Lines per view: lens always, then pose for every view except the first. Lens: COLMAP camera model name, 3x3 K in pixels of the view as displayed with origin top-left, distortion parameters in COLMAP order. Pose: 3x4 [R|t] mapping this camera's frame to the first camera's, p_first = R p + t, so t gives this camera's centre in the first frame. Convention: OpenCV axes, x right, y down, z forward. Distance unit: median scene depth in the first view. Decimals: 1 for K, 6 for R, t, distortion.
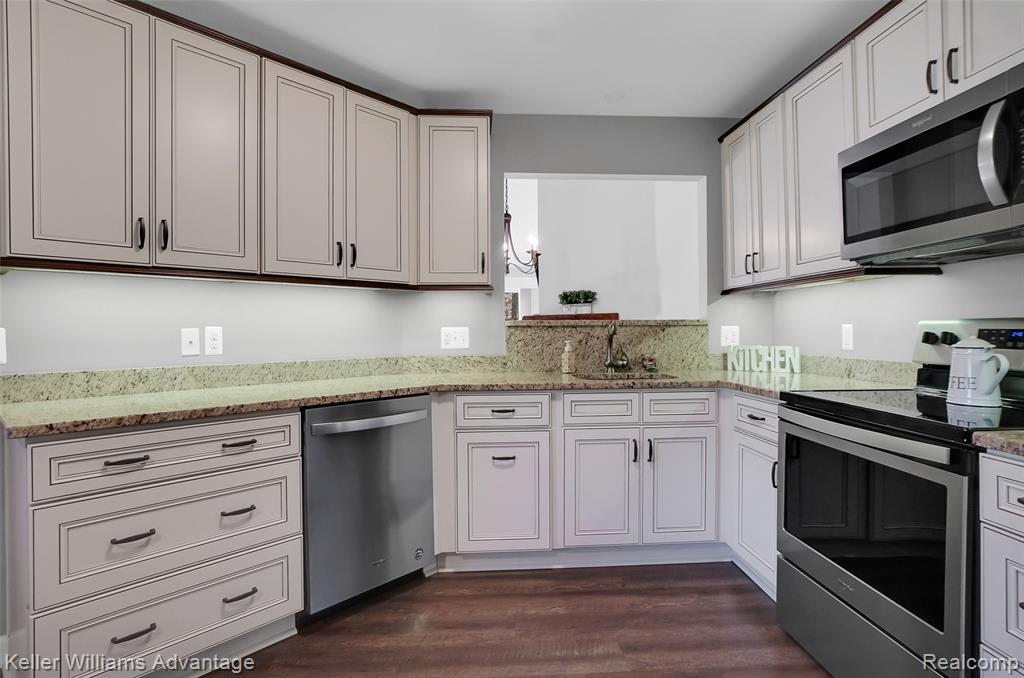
lens RADIAL K [[533.0, 0, 474.5], [0, 533.0, 333.3], [0, 0, 1]] dist [-0.055350, 0.032266]
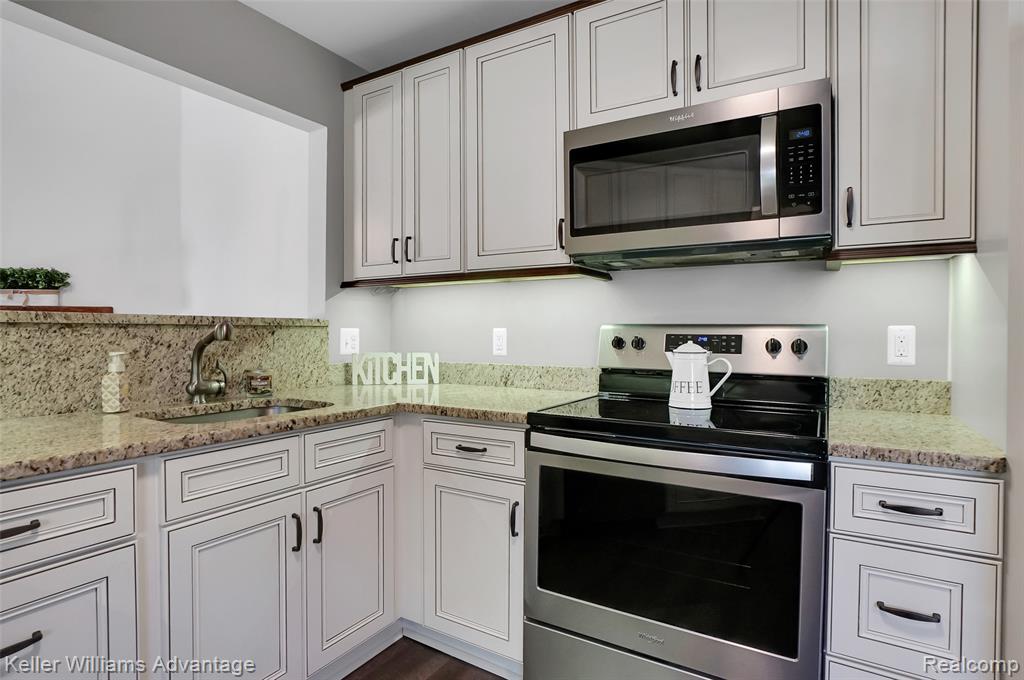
lens RADIAL K [[554.9, 0, 558.9], [0, 554.9, 337.9], [0, 0, 1]] dist [-0.049013, 0.025319]
pose [[0.516492, -0.001383, 0.856291, -0.077451], [-0.000924, 0.999997, 0.002173, -0.002179], [-0.856292, -0.001913, 0.516489, 0.427242]]
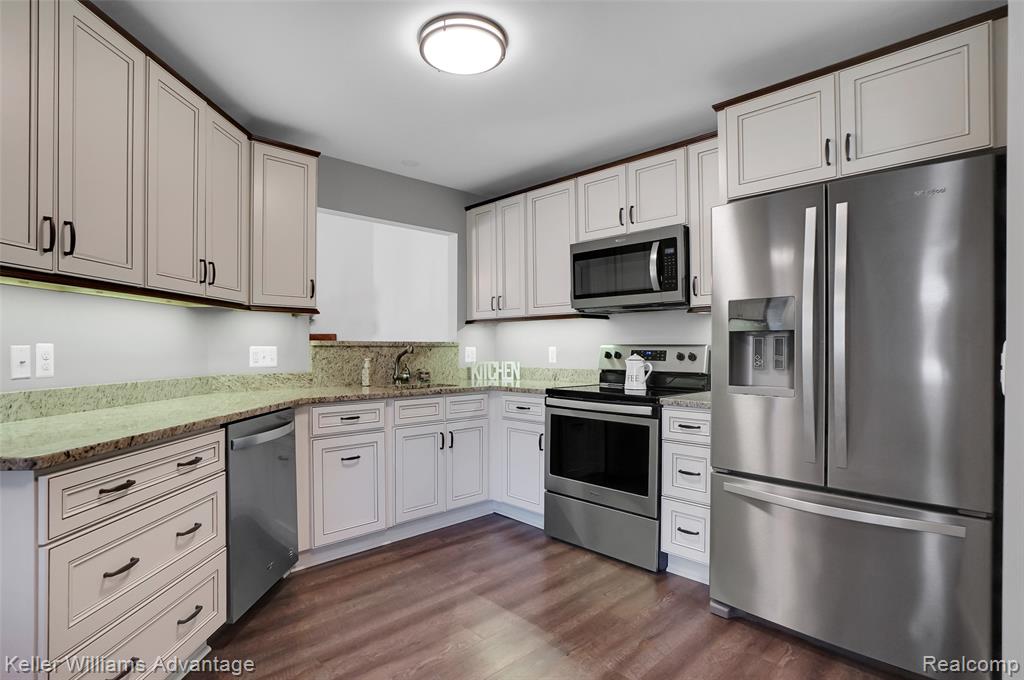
lens RADIAL K [[514.9, 0, 511.2], [0, 514.9, 353.4], [0, 0, 1]] dist [-0.022931, 0.000357]
pose [[0.752591, 0.000224, 0.658488, -0.422831], [-0.000725, 1.000000, 0.000488, 0.001932], [-0.658488, -0.000845, 0.752591, -0.088217]]
